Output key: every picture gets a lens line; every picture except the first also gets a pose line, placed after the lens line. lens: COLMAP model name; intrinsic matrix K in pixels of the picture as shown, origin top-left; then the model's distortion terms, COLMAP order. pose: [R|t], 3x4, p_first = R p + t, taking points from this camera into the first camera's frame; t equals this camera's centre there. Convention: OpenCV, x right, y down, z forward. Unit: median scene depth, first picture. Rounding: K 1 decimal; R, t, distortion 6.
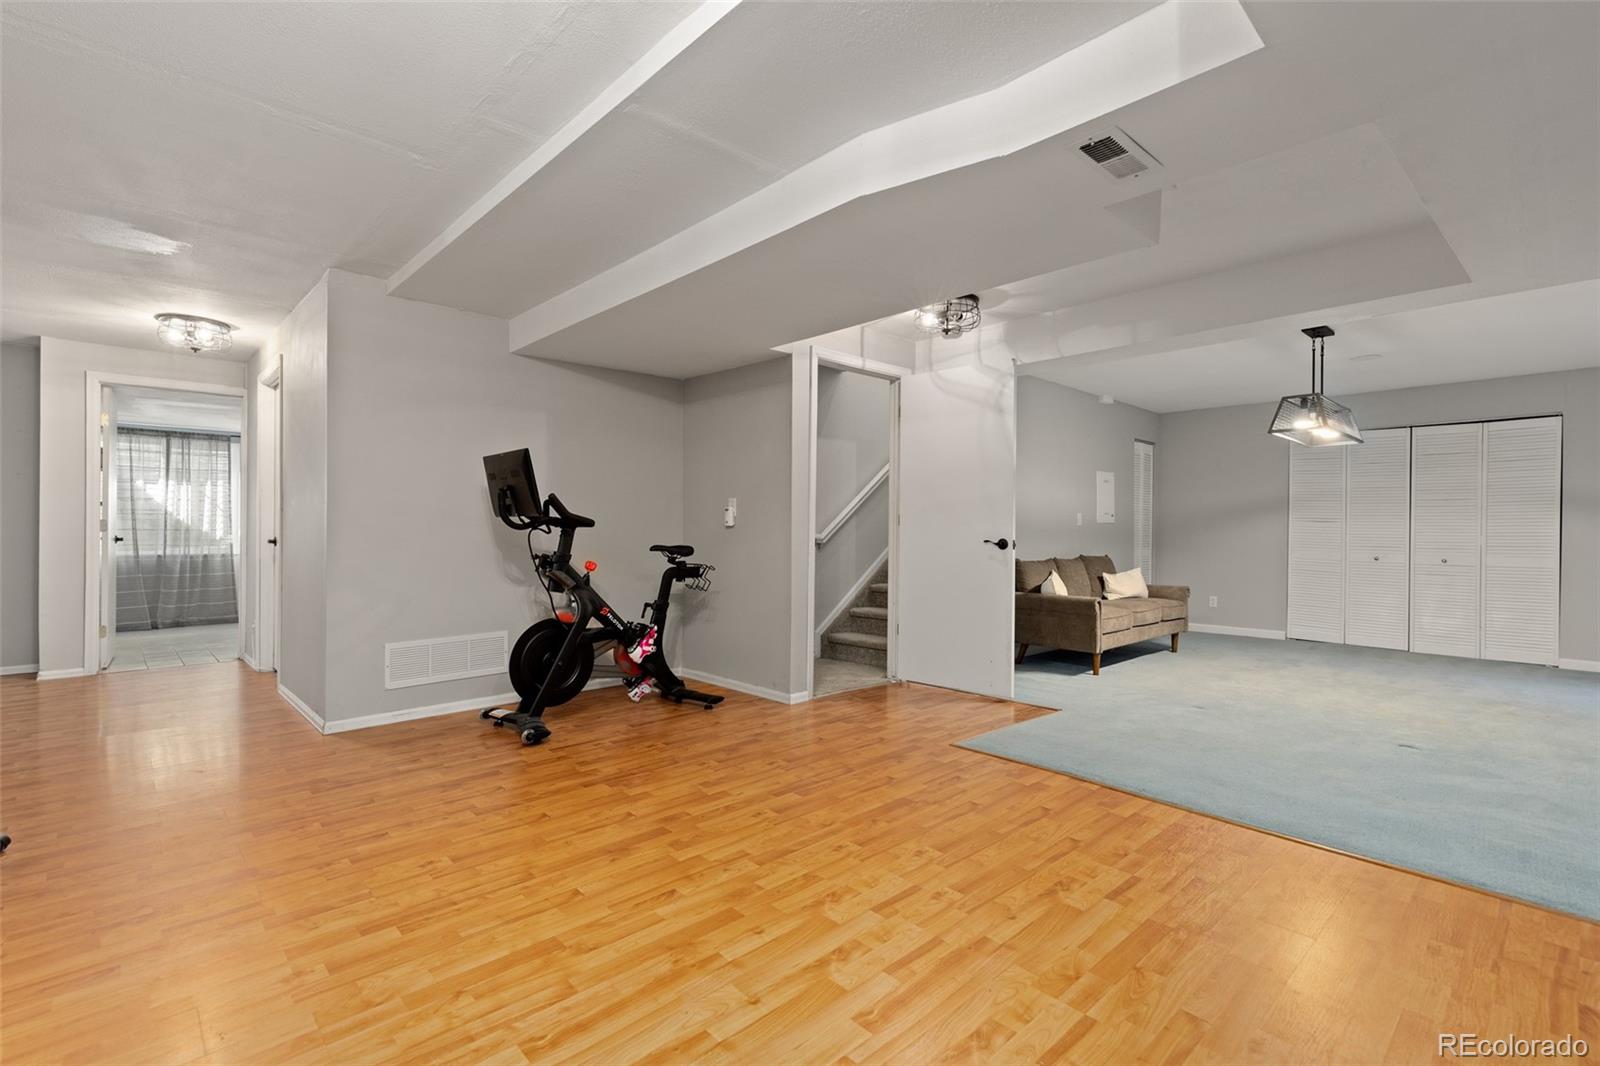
lens RADIAL K [[731.9, 0, 791.3], [0, 731.9, 523.4], [0, 0, 1]] dist [0.012538, -0.002948]
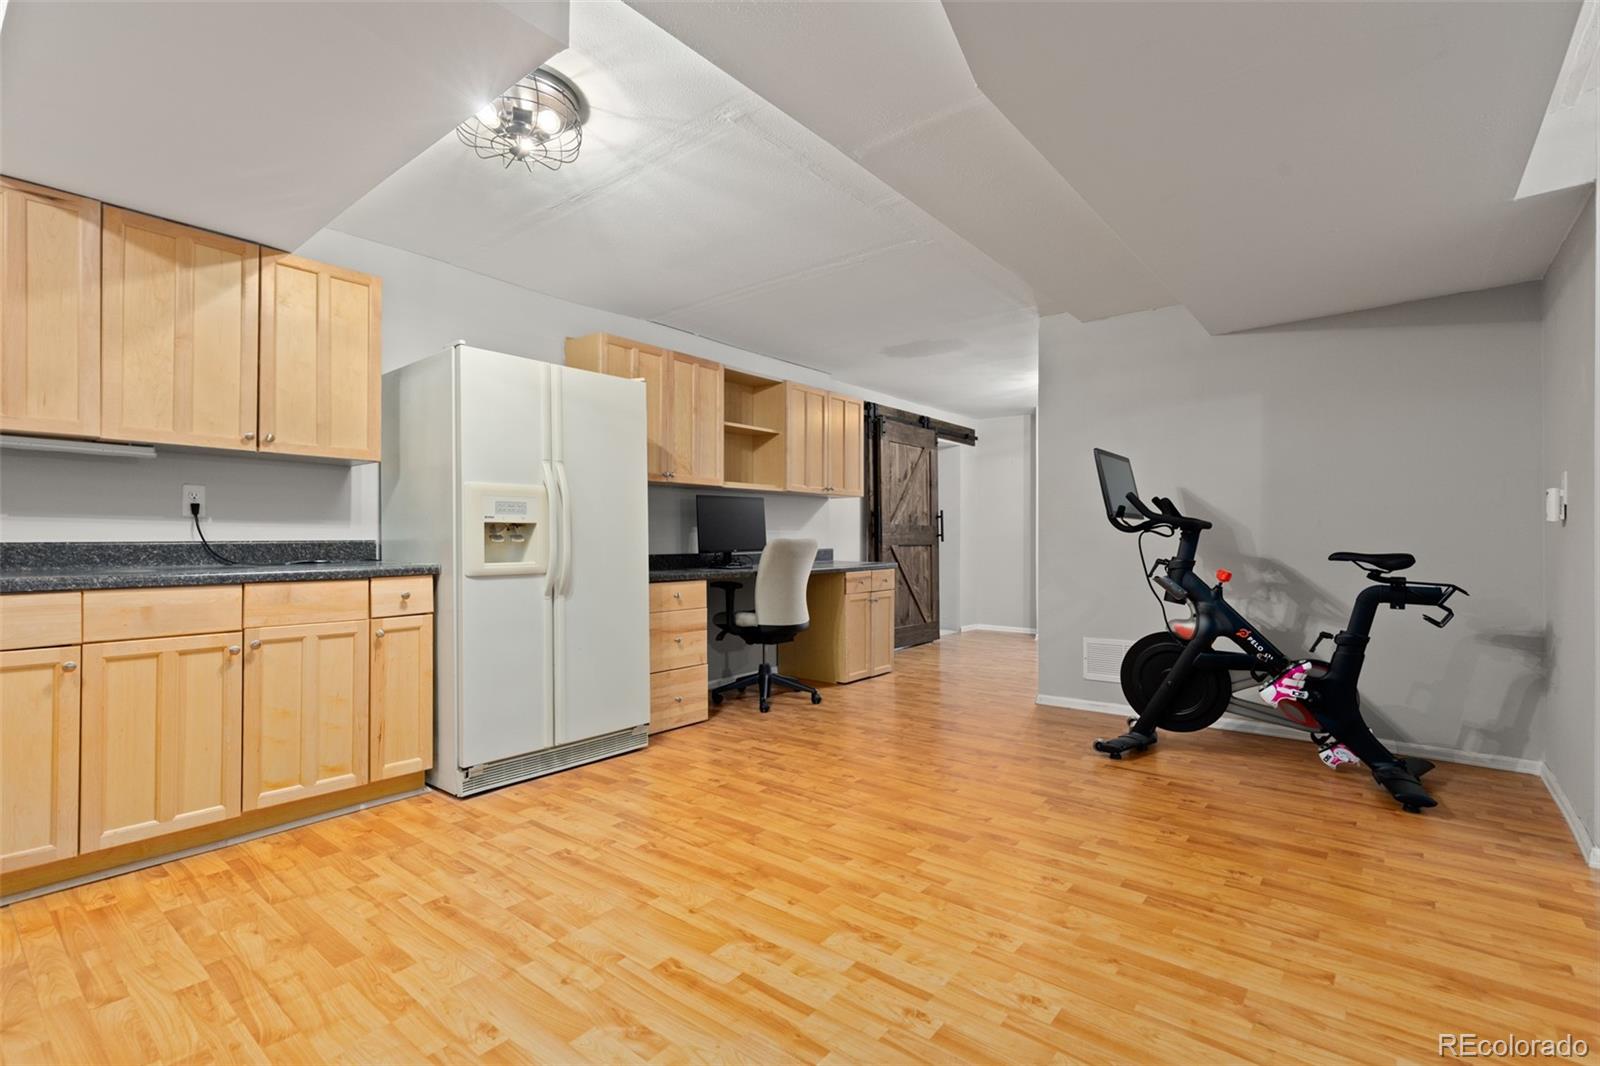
lens RADIAL K [[731.9, 0, 790.3], [0, 731.9, 538.4], [0, 0, 1]] dist [0.012538, -0.002948]
pose [[0.129244, -0.008336, -0.991578, 0.472278], [0.010629, 0.999919, -0.007021, 0.015993], [0.991556, -0.009633, 0.129322, 0.401423]]
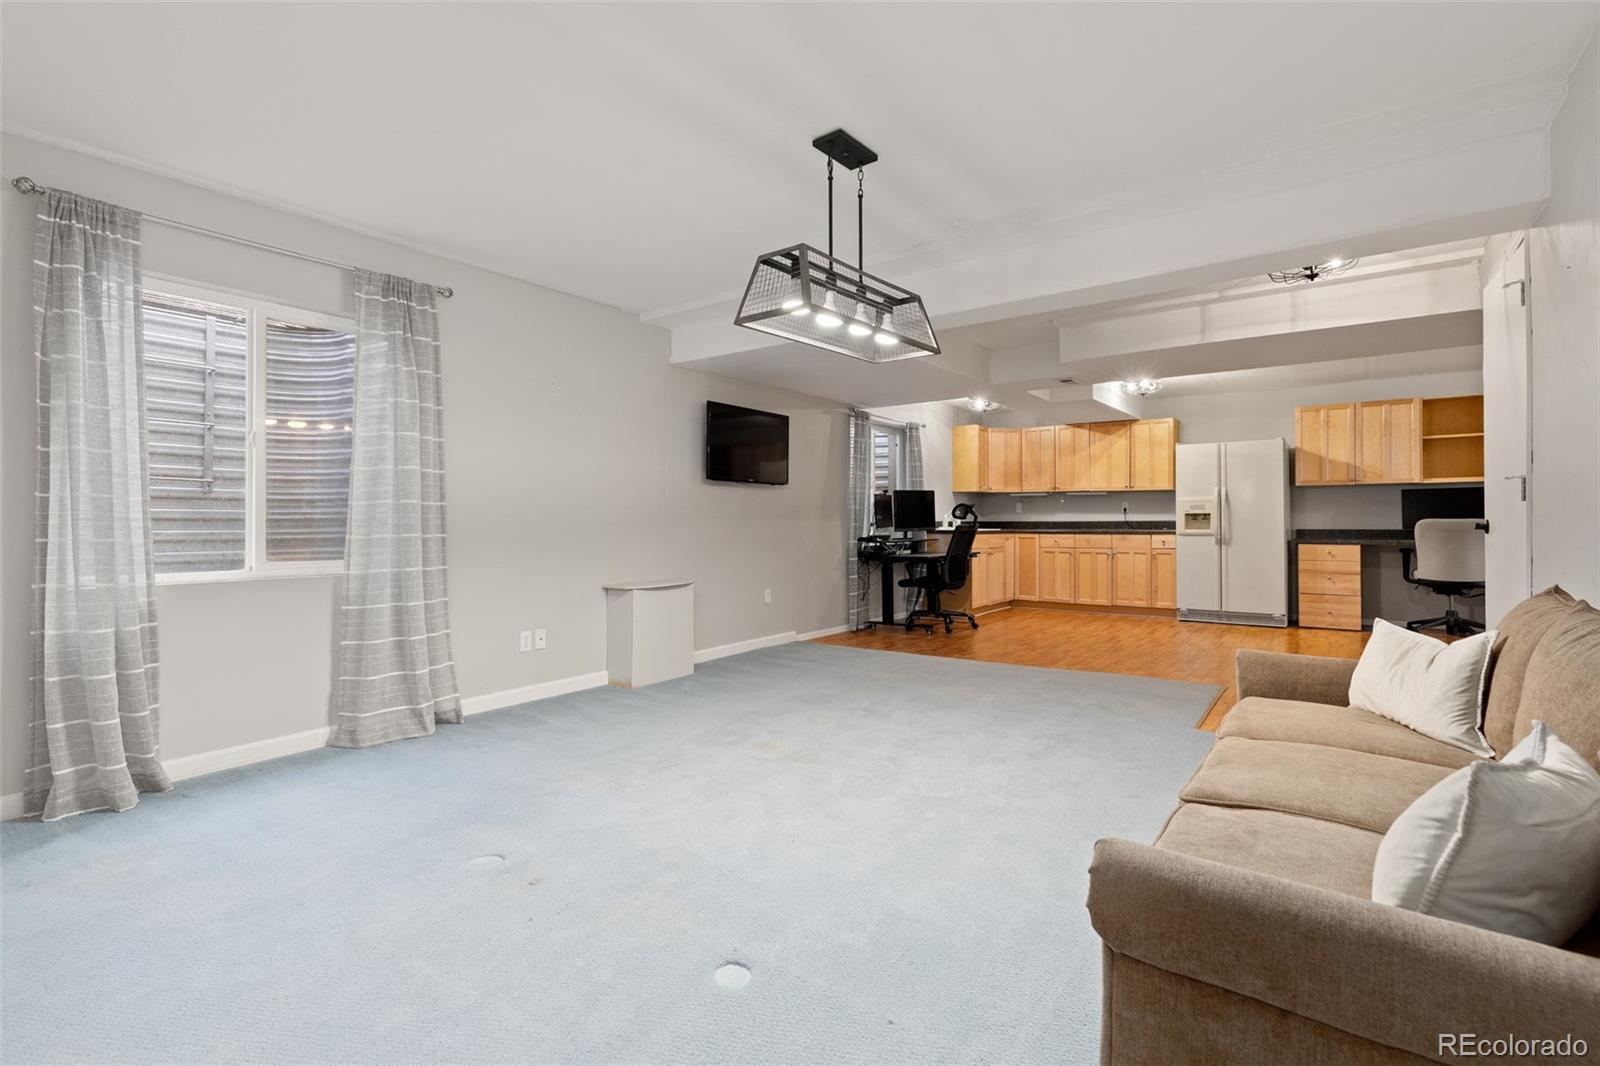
lens RADIAL K [[731.9, 0, 806.9], [0, 731.9, 513.2], [0, 0, 1]] dist [0.012538, -0.002948]
pose [[-0.981724, -0.006720, -0.190189, 0.975932], [-0.002538, 0.999750, -0.022220, 0.034447], [0.190291, -0.021331, -0.981496, 1.783598]]
